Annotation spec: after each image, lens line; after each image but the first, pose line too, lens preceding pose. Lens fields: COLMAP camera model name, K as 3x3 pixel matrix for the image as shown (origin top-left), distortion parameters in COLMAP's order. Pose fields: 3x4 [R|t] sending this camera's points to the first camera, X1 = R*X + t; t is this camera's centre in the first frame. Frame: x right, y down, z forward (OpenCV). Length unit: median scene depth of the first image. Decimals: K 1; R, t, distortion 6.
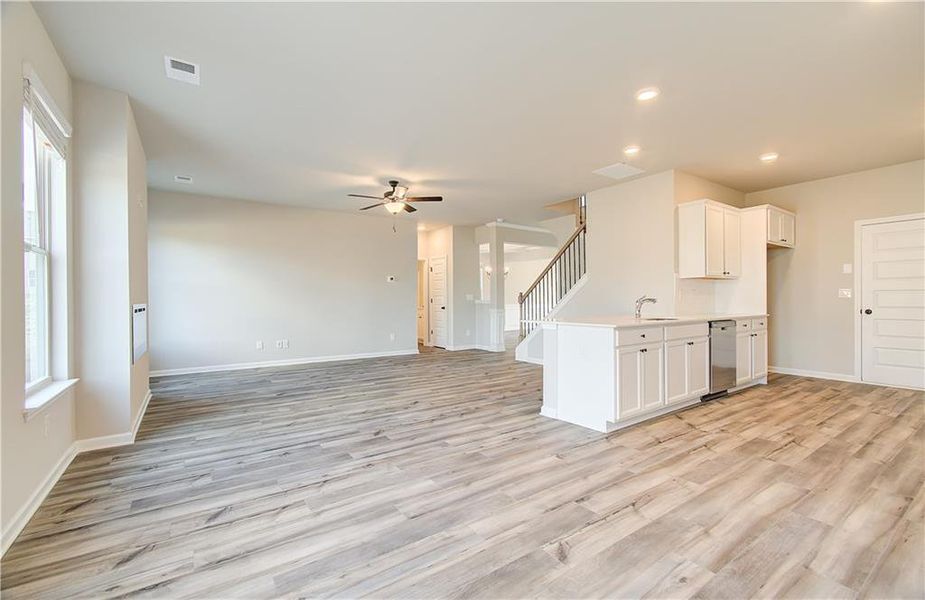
lens RADIAL K [[399.2, 0, 461.2], [0, 399.2, 299.6], [0, 0, 1]] dist [0.003578, 0.002281]
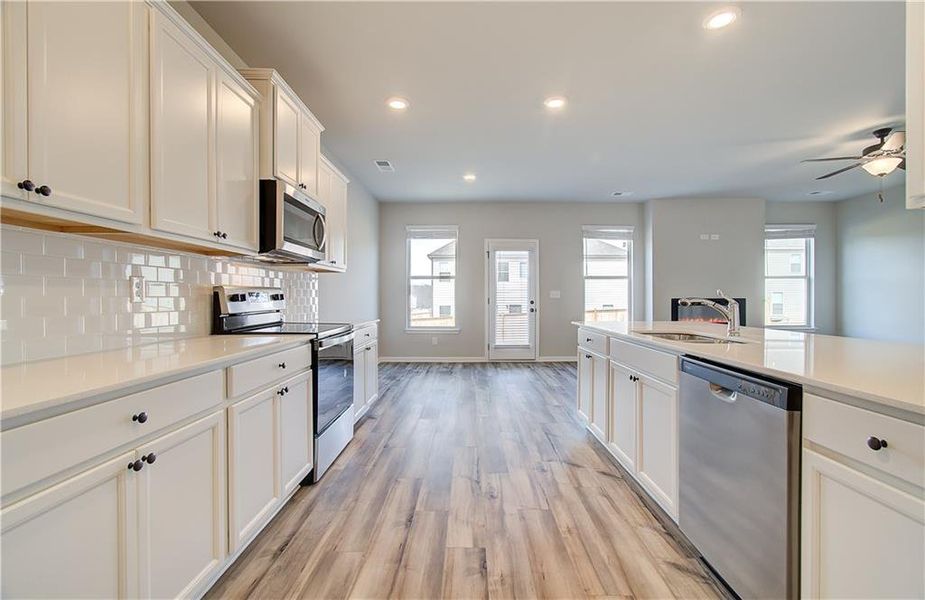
lens RADIAL K [[402.0, 0, 486.3], [0, 402.0, 300.2], [0, 0, 1]] dist [0.033841, 0.001019]
pose [[-0.535764, 0.012564, -0.844274, 1.374415], [0.002636, 0.999909, 0.013206, -0.009222], [0.844364, 0.004850, -0.535748, 1.333465]]
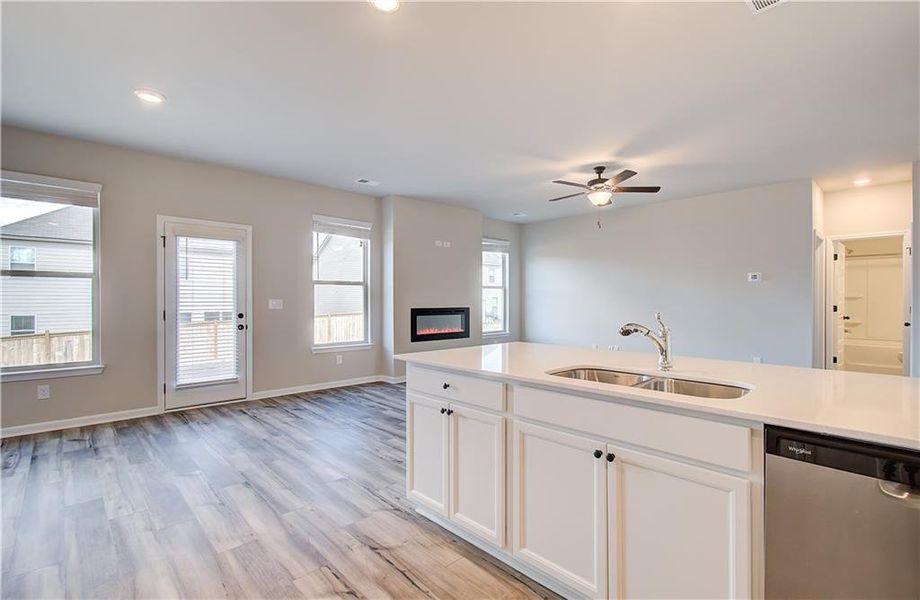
lens RADIAL K [[419.6, 0, 461.5], [0, 419.6, 302.1], [0, 0, 1]] dist [0.000989, 0.000248]
pose [[0.151074, 0.009892, -0.988473, 1.087818], [-0.001511, 0.999951, 0.009776, -0.035021], [0.988521, 0.000017, 0.151082, 0.966127]]
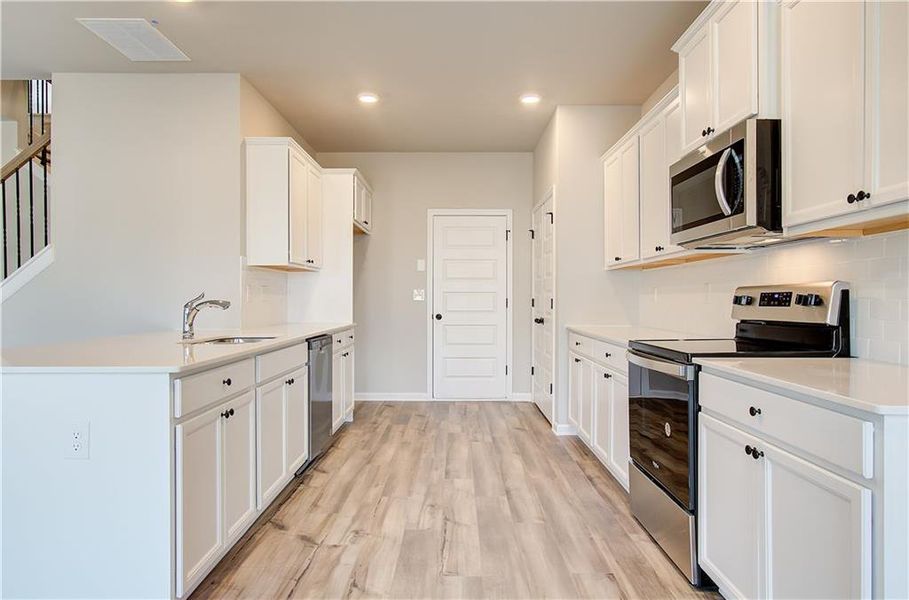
lens RADIAL K [[556.7, 0, 461.5], [0, 556.7, 301.2], [0, 0, 1]] dist [0.004433, 0.000127]
pose [[0.564237, 0.003296, 0.825606, 0.082032], [-0.003293, 0.999993, -0.001741, -0.001531], [-0.825606, -0.001737, 0.564244, 0.433894]]
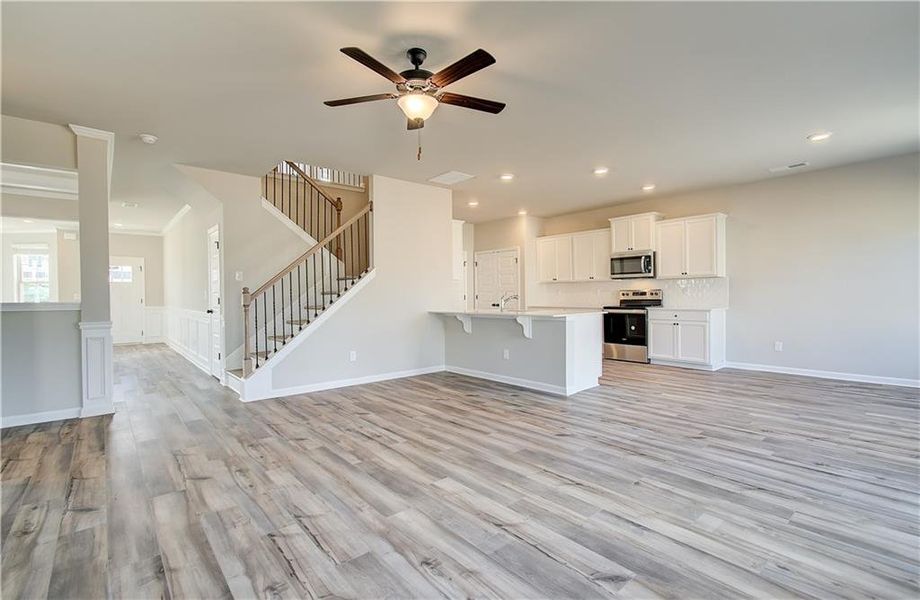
lens RADIAL K [[419.6, 0, 464.6], [0, 419.6, 303.0], [0, 0, 1]] dist [0.000989, 0.000248]
pose [[-0.113792, -0.011962, 0.993433, -1.130578], [0.012059, 0.999837, 0.013421, 0.001063], [-0.993431, 0.013507, -0.113630, 1.669945]]
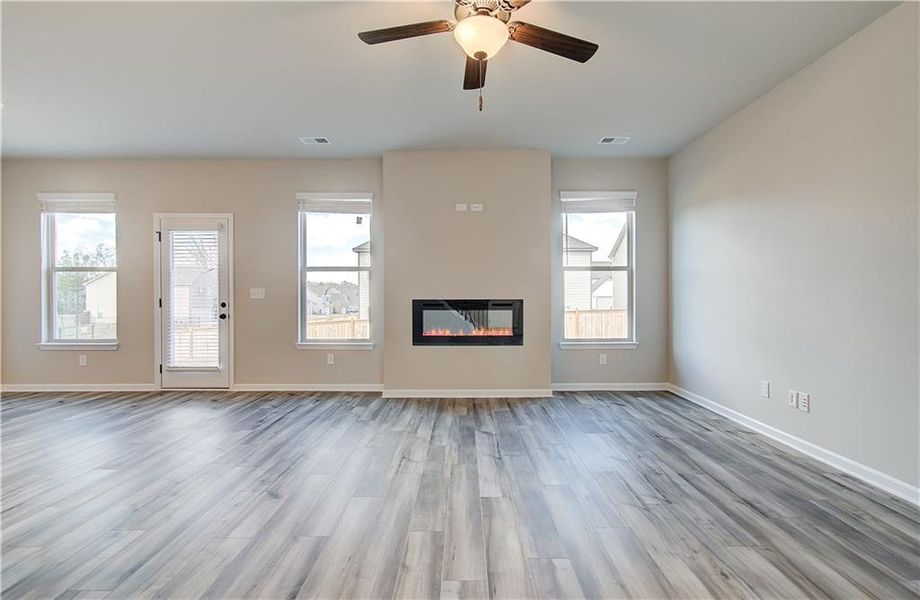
lens RADIAL K [[438.2, 0, 466.3], [0, 438.2, 299.2], [0, 0, 1]] dist [-0.003420, 0.001814]
pose [[-0.560949, 0.011266, -0.827773, 0.281991], [0.004005, 0.999933, 0.010895, -0.003280], [0.827840, 0.002796, -0.560957, 2.011585]]
